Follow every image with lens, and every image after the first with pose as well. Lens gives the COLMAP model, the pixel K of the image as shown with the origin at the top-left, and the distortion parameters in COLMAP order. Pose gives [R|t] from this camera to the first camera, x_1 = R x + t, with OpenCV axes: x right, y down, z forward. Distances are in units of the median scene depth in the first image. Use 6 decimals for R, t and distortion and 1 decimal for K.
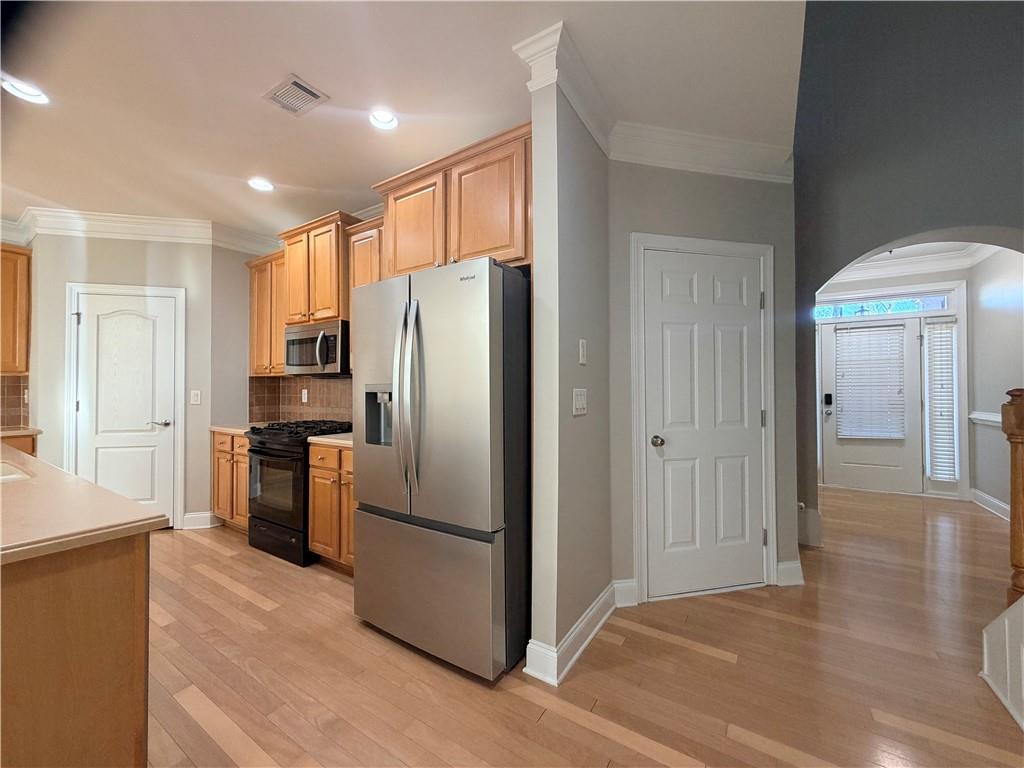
lens RADIAL K [[411.7, 0, 511.8], [0, 411.7, 384.5], [0, 0, 1]] dist [0.001040, 0.000735]
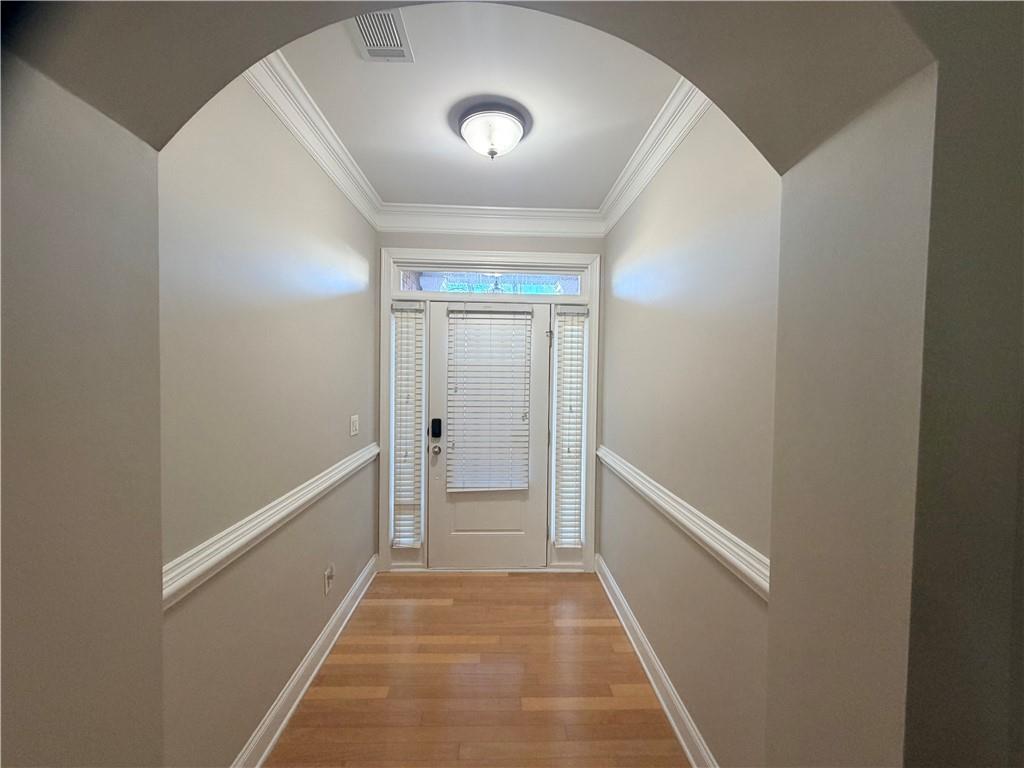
lens RADIAL K [[411.7, 0, 514.2], [0, 411.7, 377.2], [0, 0, 1]] dist [0.001040, 0.000735]
pose [[0.810214, -0.002976, 0.586126, 0.564984], [-0.023029, 0.999053, 0.036906, -0.069326], [-0.585681, -0.043399, 0.809379, 0.504057]]
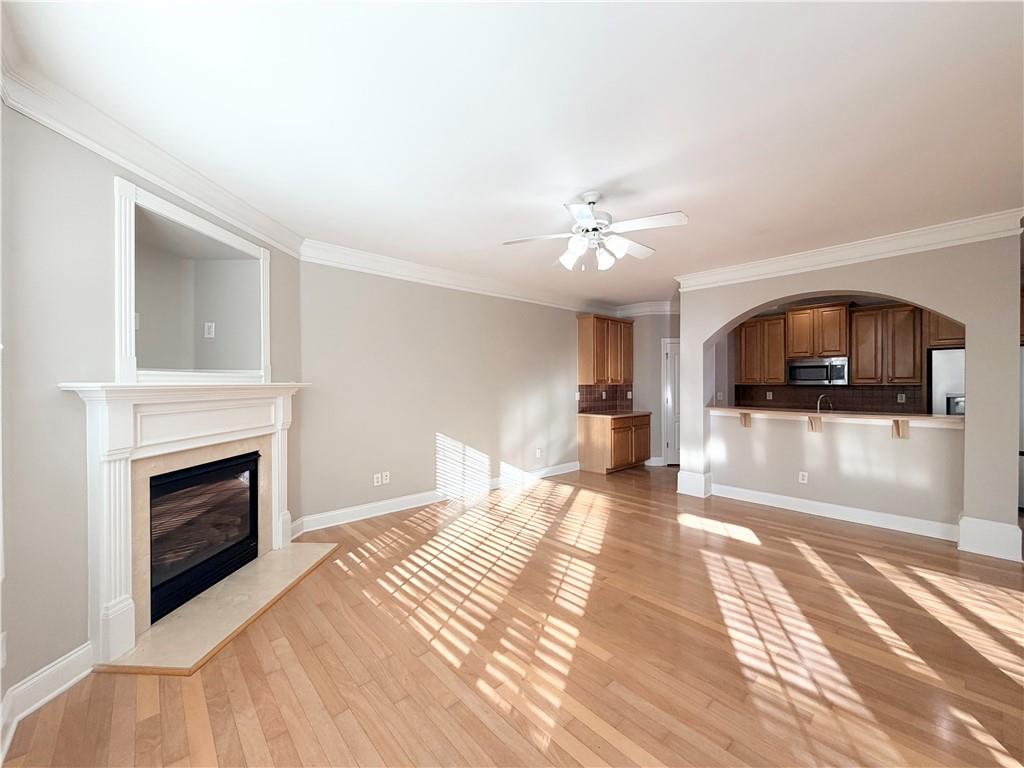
lens RADIAL K [[411.7, 0, 507.9], [0, 411.7, 382.2], [0, 0, 1]] dist [0.001040, 0.000735]
pose [[0.965124, -0.002165, -0.261785, -0.935268], [0.003840, 0.999975, 0.005889, -0.037307], [0.261766, -0.006689, 0.965108, -0.827305]]
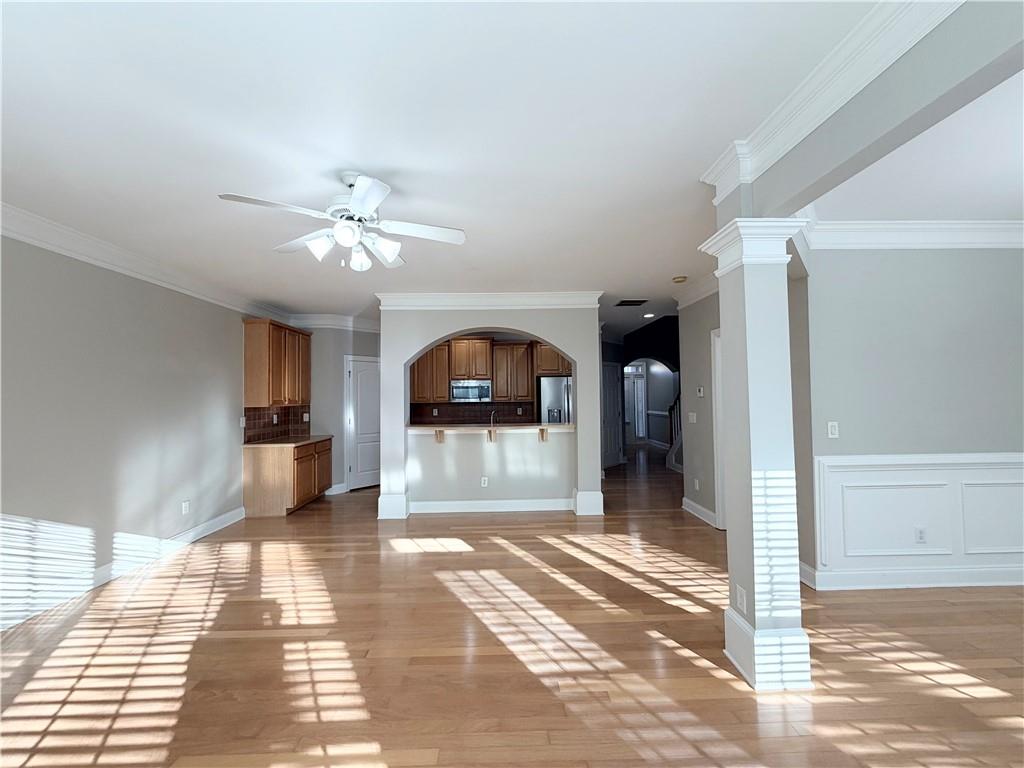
lens RADIAL K [[411.7, 0, 507.4], [0, 411.7, 382.0], [0, 0, 1]] dist [0.001040, 0.000735]
pose [[0.828858, 0.008919, 0.559387, -1.113760], [0.009168, 0.999522, -0.029521, -0.048247], [-0.559383, 0.029597, 0.828381, -0.698250]]
